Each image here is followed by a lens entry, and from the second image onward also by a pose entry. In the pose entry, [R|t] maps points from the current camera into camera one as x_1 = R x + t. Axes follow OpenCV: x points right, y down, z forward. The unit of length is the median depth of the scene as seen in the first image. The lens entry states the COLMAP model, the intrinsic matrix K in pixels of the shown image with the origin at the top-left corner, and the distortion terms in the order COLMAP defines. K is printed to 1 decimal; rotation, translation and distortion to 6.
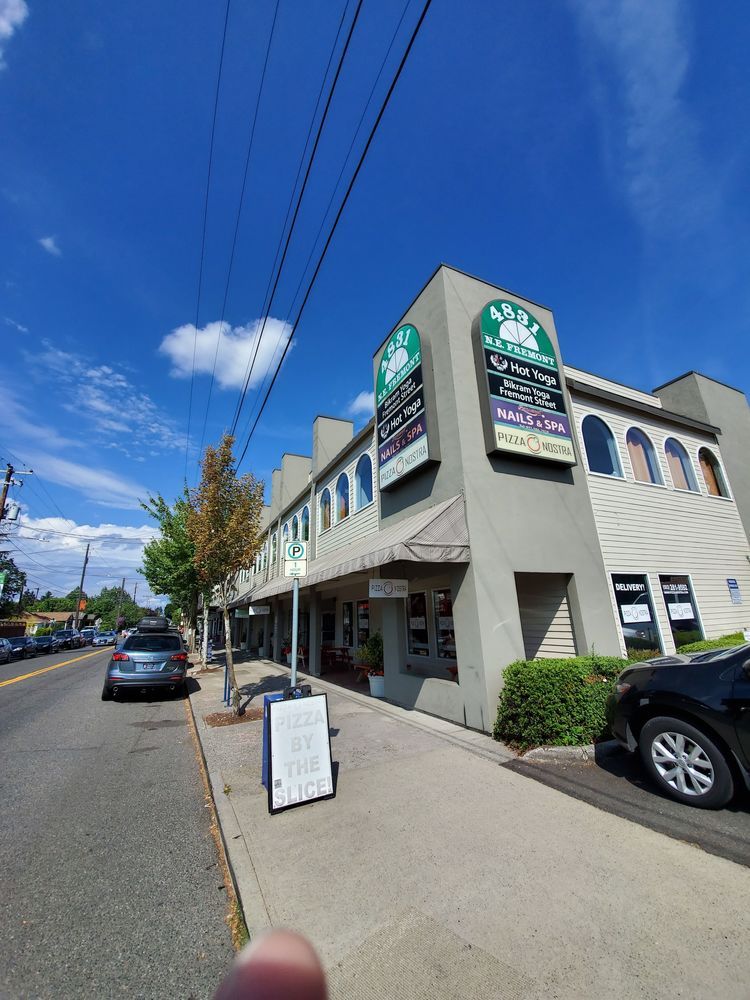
lens RADIAL K [[387.7, 0, 384.1], [0, 387.7, 491.7], [0, 0, 1]] dist [-0.001121, -0.000255]
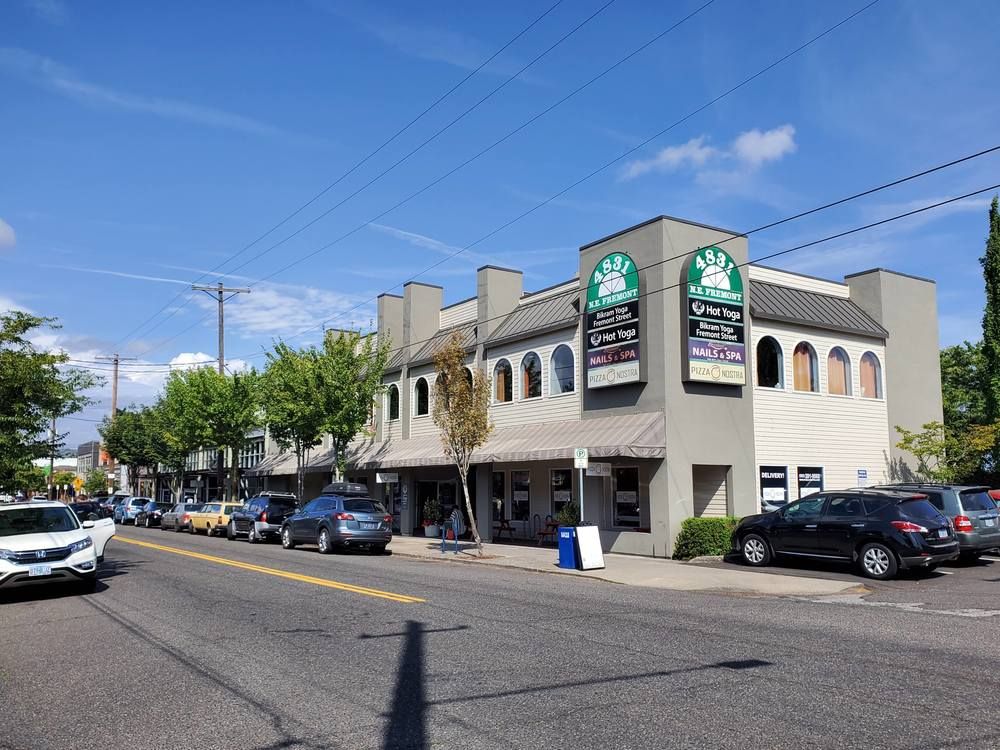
lens RADIAL K [[843.4, 0, 497.5], [0, 843.4, 401.0], [0, 0, 1]] dist [0.139835, -0.277462]
pose [[0.991239, 0.043585, 0.124684, -0.704704], [-0.068401, 0.976934, 0.202291, -0.547348], [-0.112991, -0.209047, 0.971356, -1.742254]]
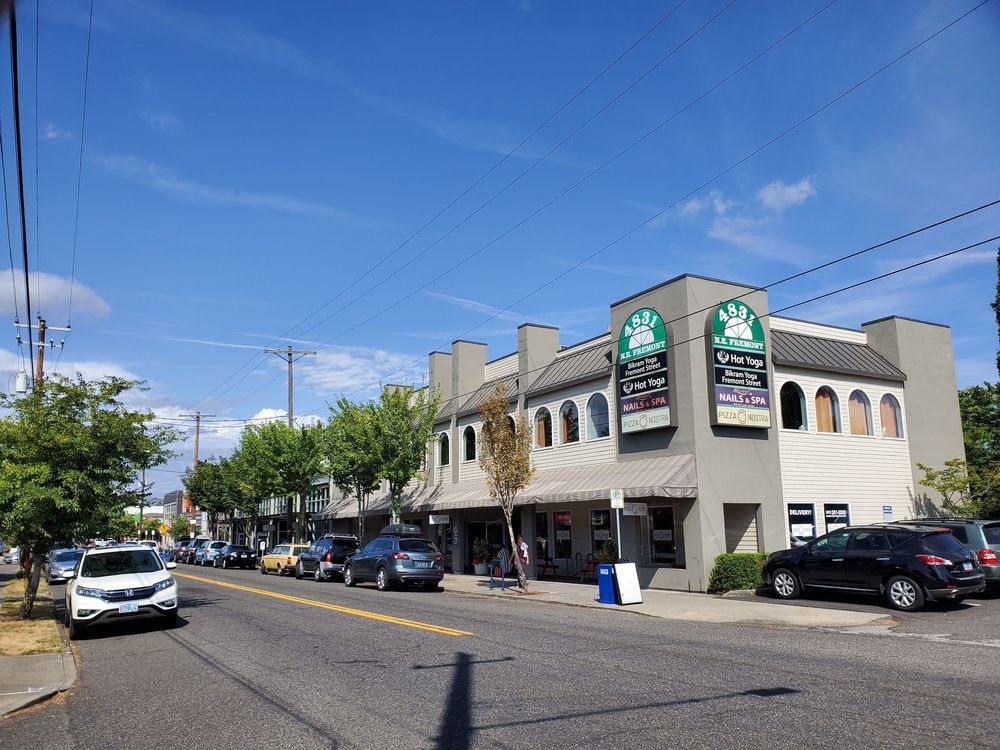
lens RADIAL K [[779.4, 0, 498.1], [0, 779.4, 398.6], [0, 0, 1]] dist [0.122584, -0.259798]
pose [[0.997365, 0.028566, 0.066679, -0.691949], [-0.037979, 0.988779, 0.144476, -0.552085], [-0.061804, -0.146628, 0.987259, -1.761956]]
